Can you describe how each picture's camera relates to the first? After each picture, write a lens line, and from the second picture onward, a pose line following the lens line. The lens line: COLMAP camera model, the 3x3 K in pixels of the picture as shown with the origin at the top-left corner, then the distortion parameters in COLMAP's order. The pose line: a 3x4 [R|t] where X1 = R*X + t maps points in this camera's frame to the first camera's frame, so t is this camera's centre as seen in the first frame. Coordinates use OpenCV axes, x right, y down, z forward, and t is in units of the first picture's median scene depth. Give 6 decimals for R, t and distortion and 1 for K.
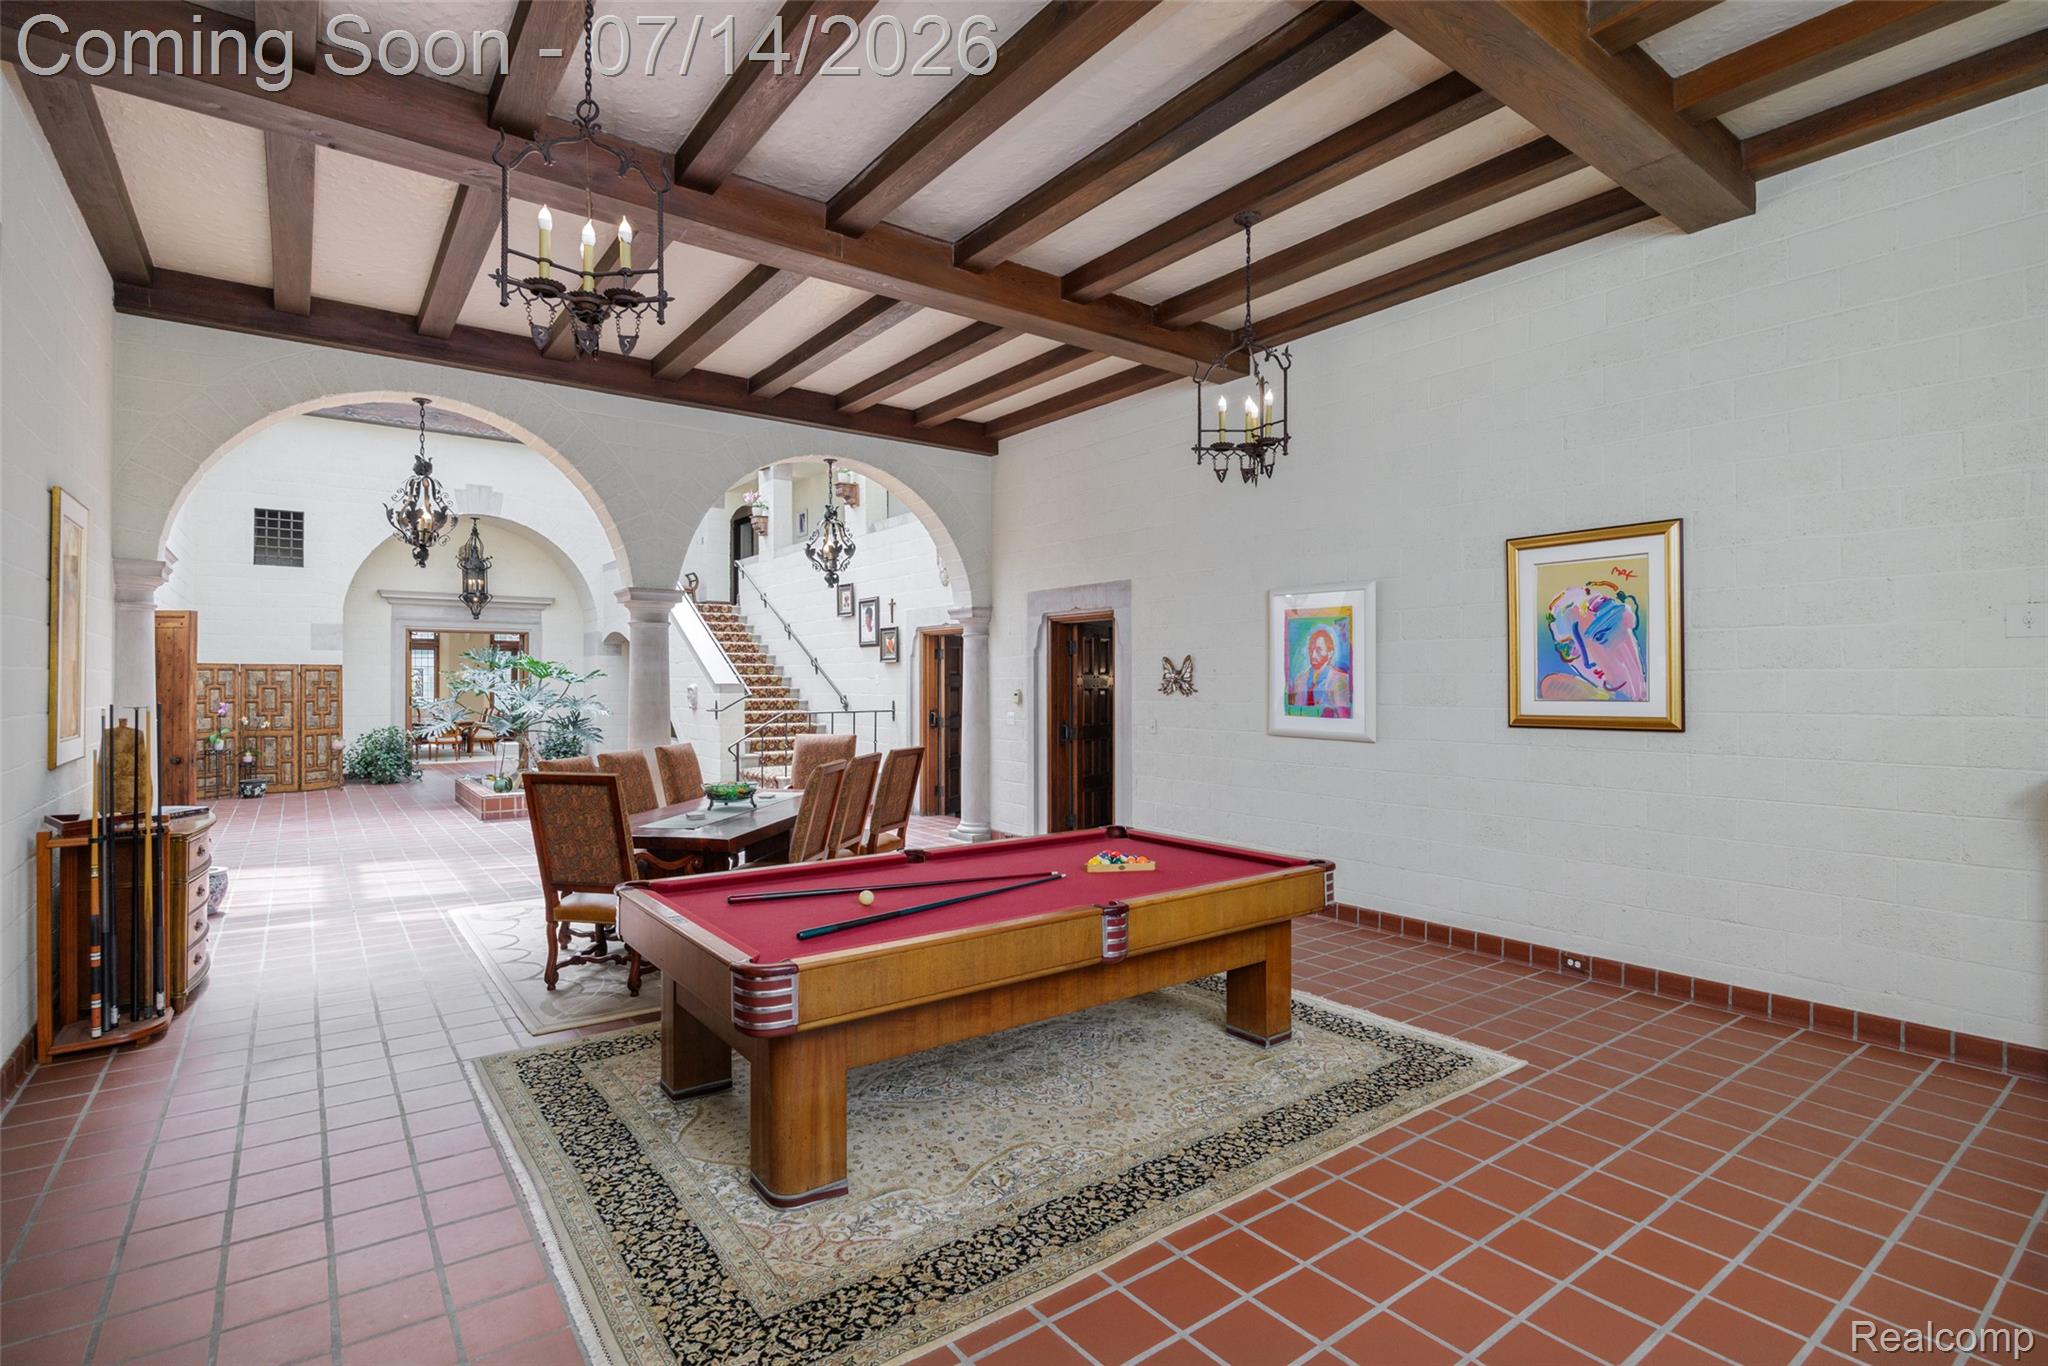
lens RADIAL K [[979.6, 0, 1014.2], [0, 979.6, 683.5], [0, 0, 1]] dist [-0.001238, -0.000034]
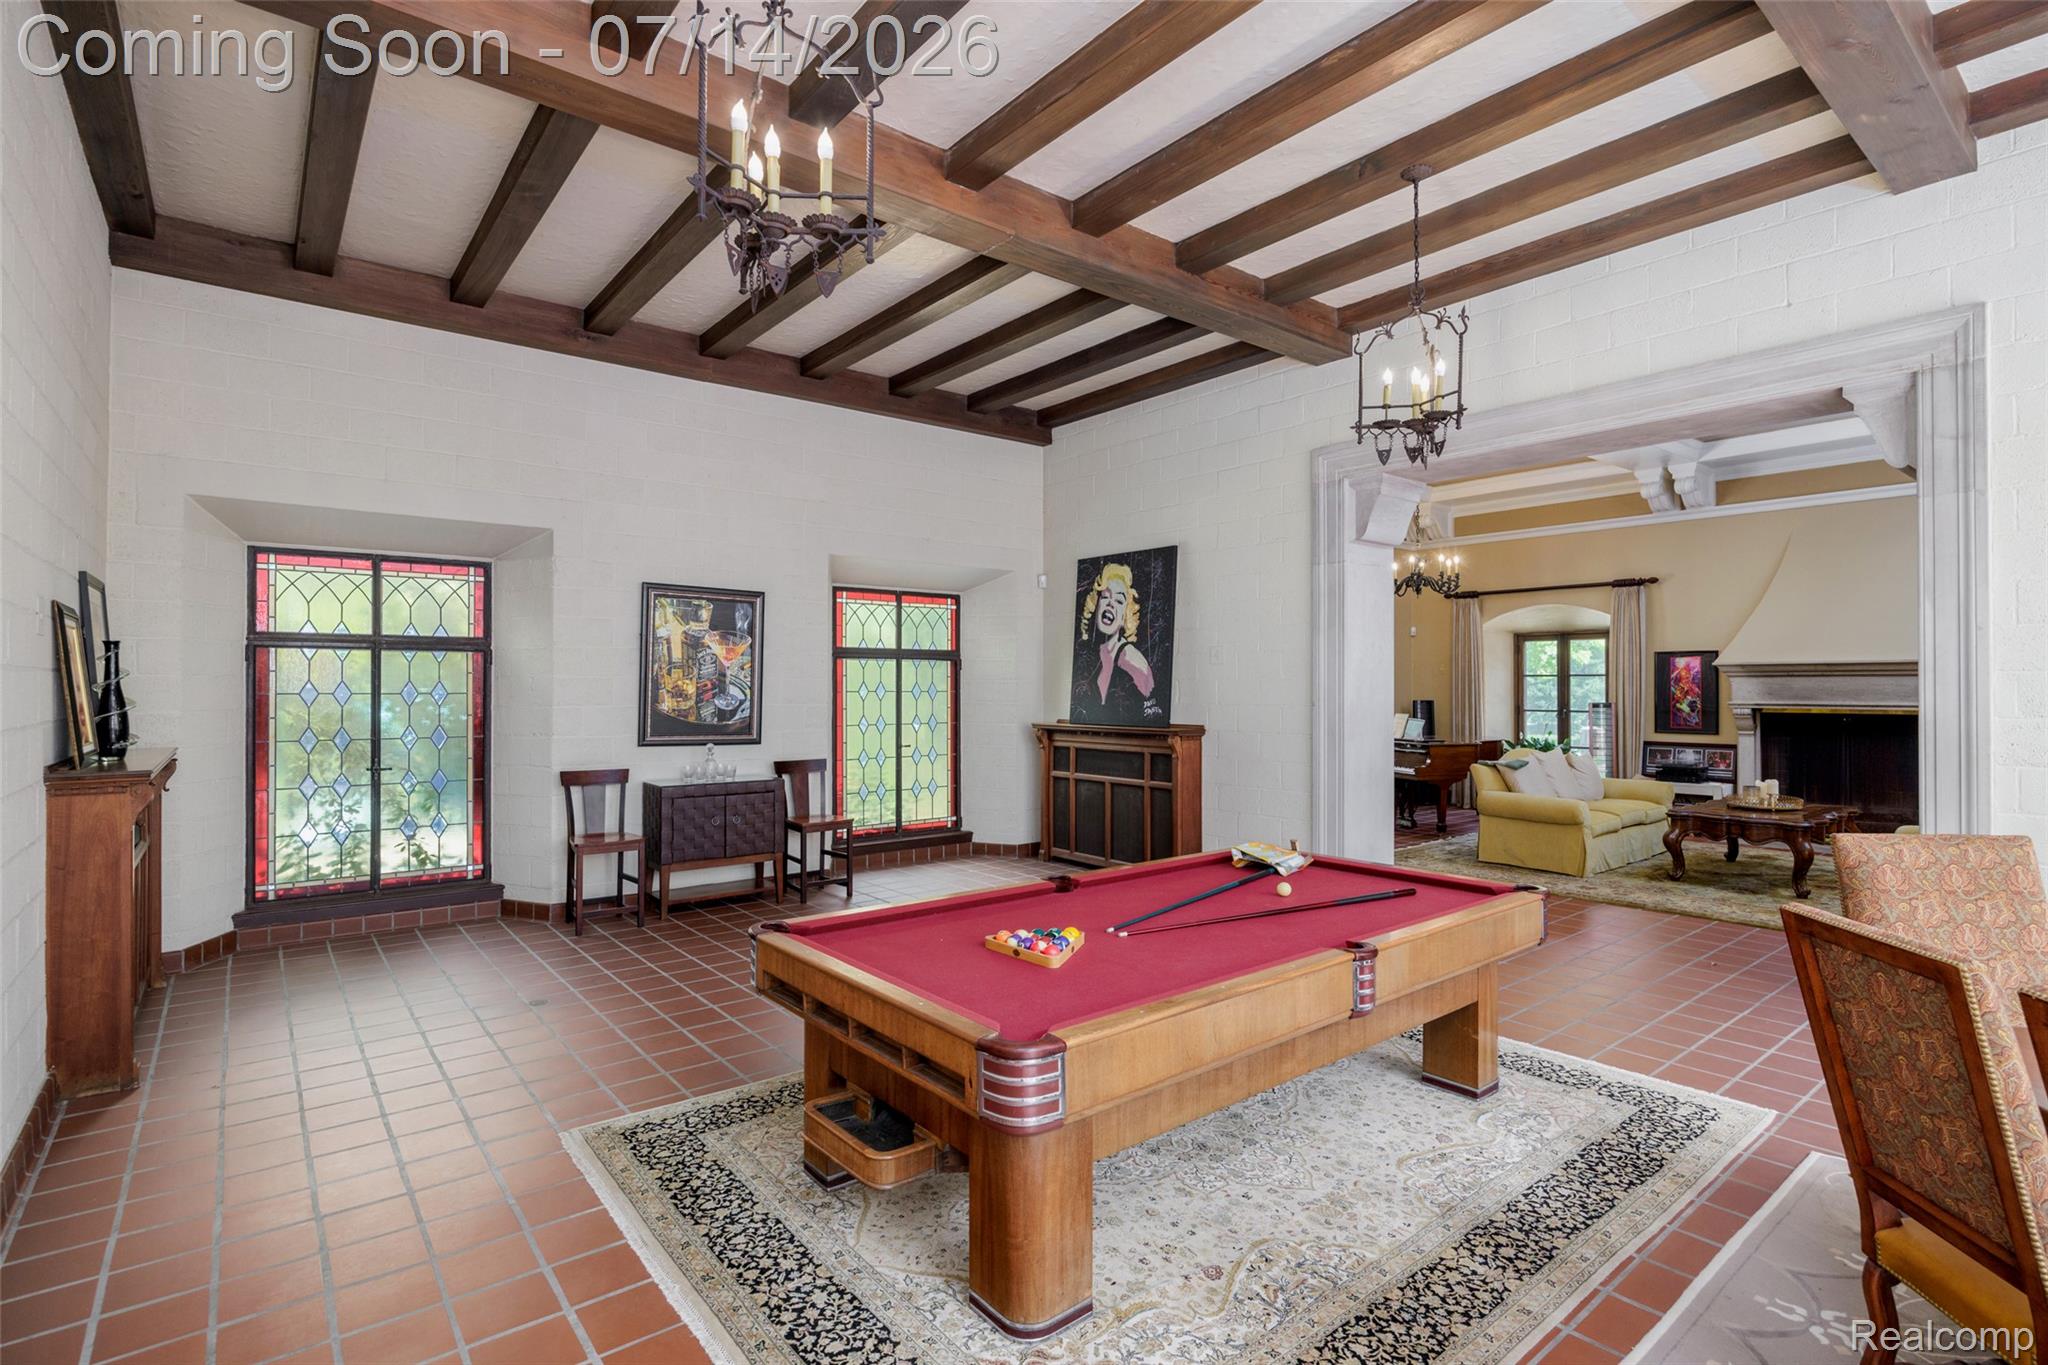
lens RADIAL K [[979.6, 0, 1034.9], [0, 979.6, 680.5], [0, 0, 1]] dist [-0.001238, -0.000034]
pose [[0.999347, 0.000803, 0.036138, -0.145235], [-0.000635, 0.999989, -0.004661, -0.000536], [-0.036141, 0.004635, 0.999336, 0.111616]]
